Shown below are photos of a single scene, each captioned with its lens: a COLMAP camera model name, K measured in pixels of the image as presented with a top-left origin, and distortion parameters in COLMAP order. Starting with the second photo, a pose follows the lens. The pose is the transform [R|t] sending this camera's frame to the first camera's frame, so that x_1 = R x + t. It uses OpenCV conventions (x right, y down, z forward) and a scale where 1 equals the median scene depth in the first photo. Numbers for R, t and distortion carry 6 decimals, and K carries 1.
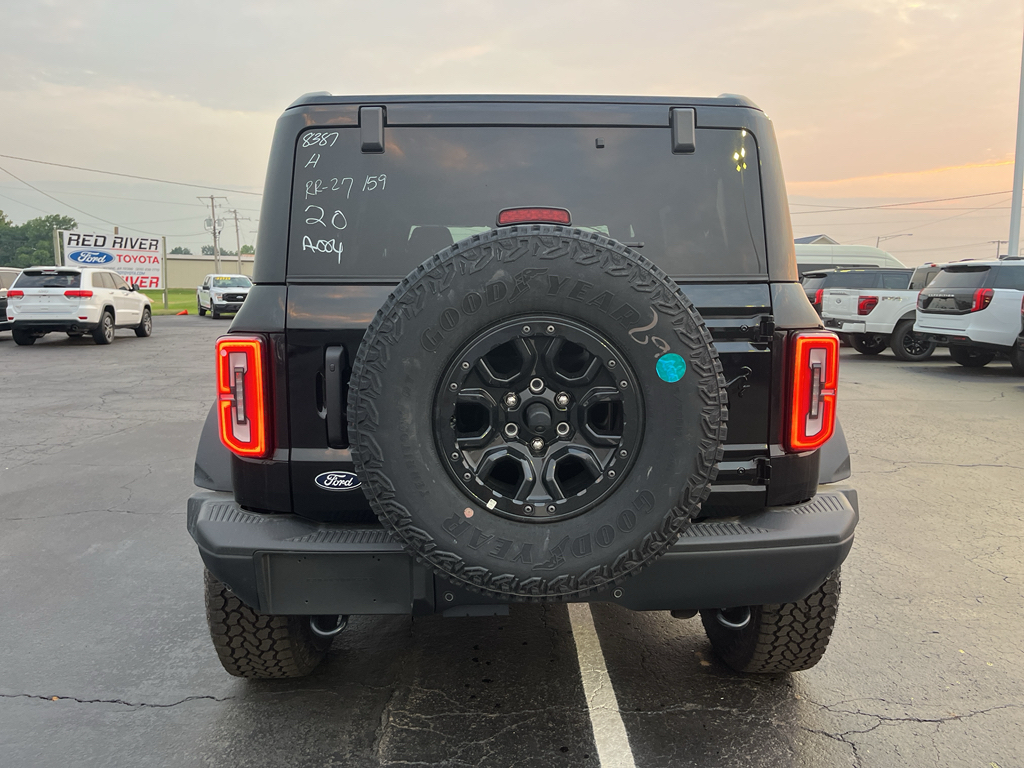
lens RADIAL K [[825.9, 0, 519.4], [0, 825.9, 389.9], [0, 0, 1]] dist [0.026025, -0.035658]
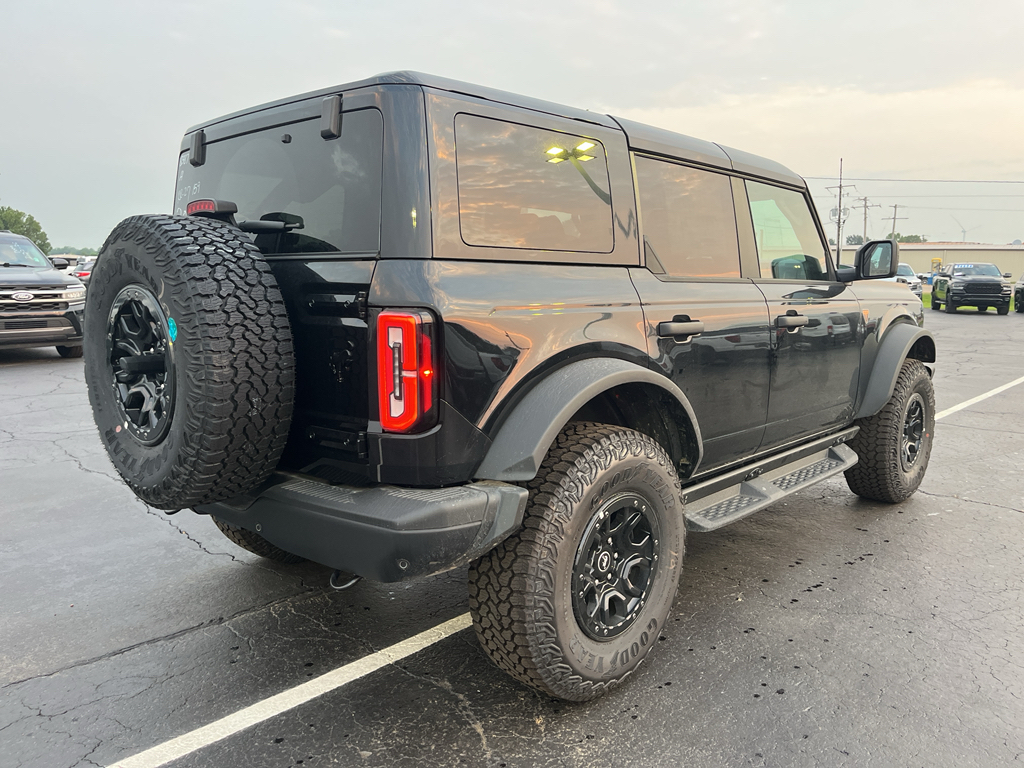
lens RADIAL K [[825.9, 0, 522.0], [0, 825.9, 392.3], [0, 0, 1]] dist [0.026025, -0.035658]
pose [[0.686921, 0.101069, -0.719670, 0.962015], [-0.091314, 0.994437, 0.052498, -0.031420], [0.720973, 0.029654, 0.692328, 0.362373]]
